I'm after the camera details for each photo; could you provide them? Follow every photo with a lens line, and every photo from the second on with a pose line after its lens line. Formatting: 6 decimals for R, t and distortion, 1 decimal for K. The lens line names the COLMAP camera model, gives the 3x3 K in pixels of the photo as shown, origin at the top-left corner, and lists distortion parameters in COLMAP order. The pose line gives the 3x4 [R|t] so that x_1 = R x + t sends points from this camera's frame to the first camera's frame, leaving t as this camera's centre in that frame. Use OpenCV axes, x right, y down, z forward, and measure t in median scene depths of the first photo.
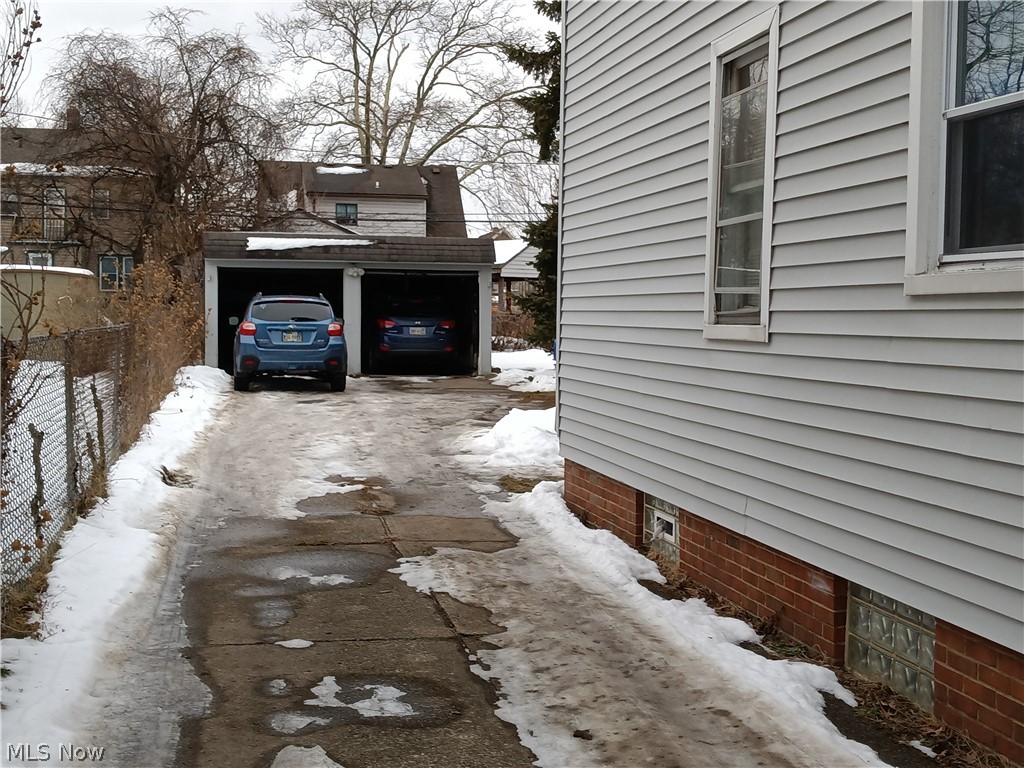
lens RADIAL K [[1379.0, 0, 512.0], [0, 1379.0, 384.0], [0, 0, 1]] dist [-0.000086, -0.034046]
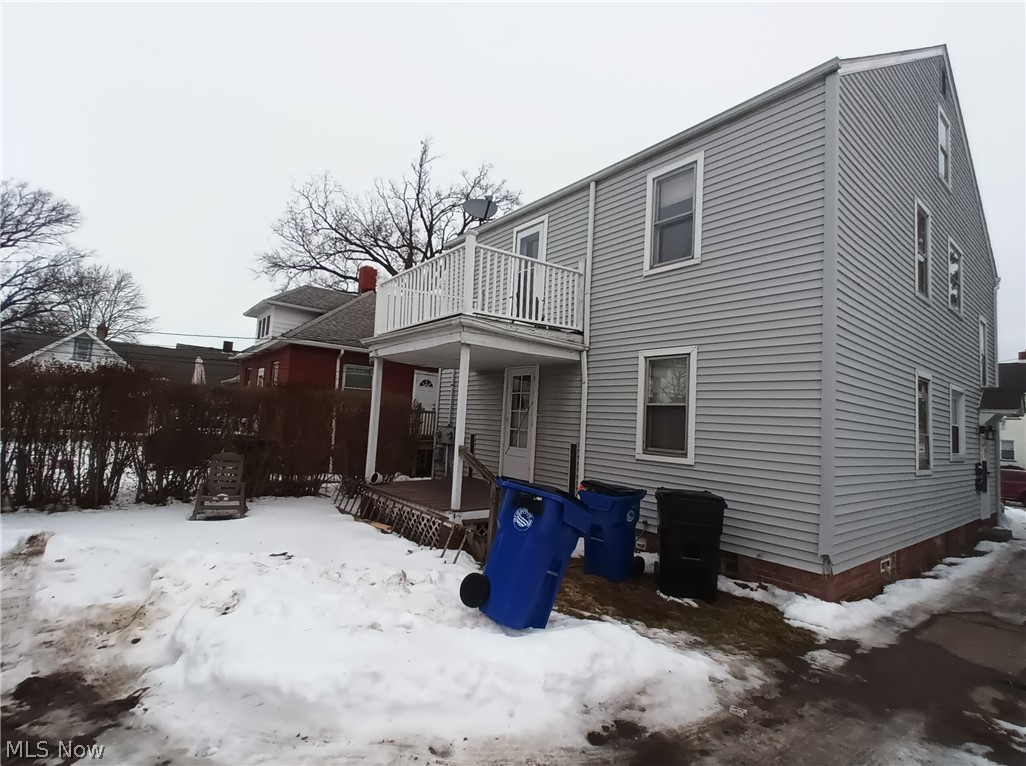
lens RADIAL K [[490.2, 0, 504.8], [0, 490.2, 382.1], [0, 0, 1]] dist [-0.000387, 0.000019]
pose [[-0.439339, 0.036542, 0.897578, -0.092804], [-0.020060, 0.998524, -0.050470, -0.038681], [-0.898097, -0.040179, -0.437958, 0.546118]]
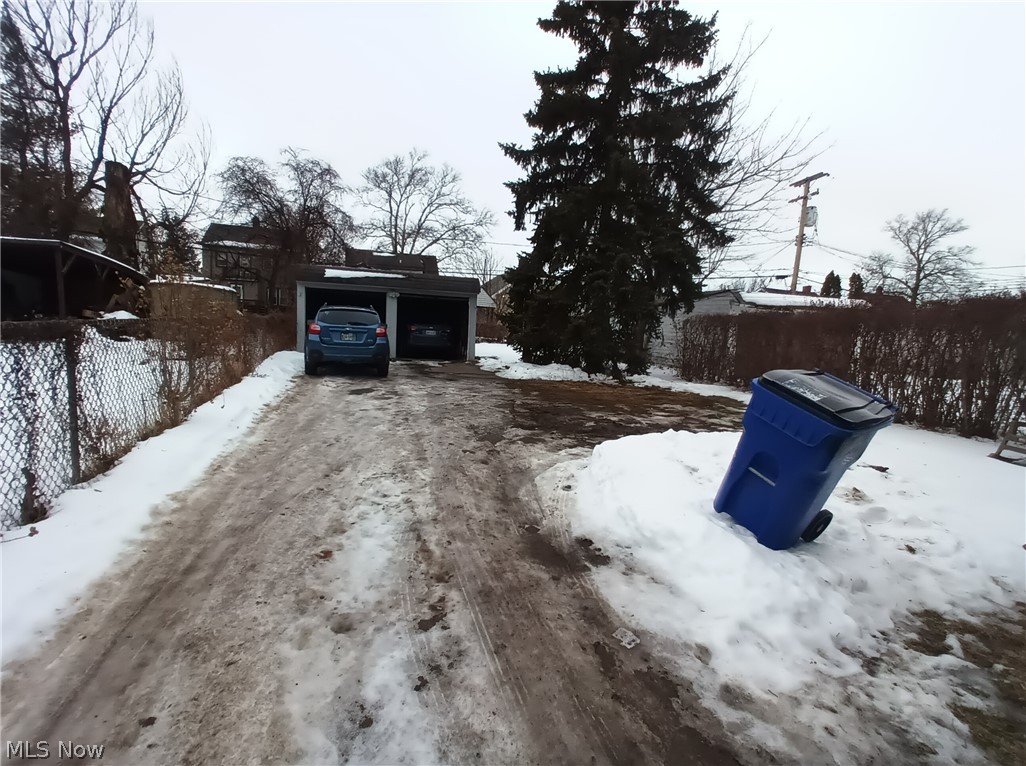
lens RADIAL K [[490.2, 0, 504.8], [0, 490.2, 382.1], [0, 0, 1]] dist [-0.000387, 0.000019]
pose [[0.991567, 0.029109, 0.126287, -0.053008], [-0.037820, 0.997027, 0.067139, -0.022049], [-0.123957, -0.071349, 0.989719, 0.397230]]
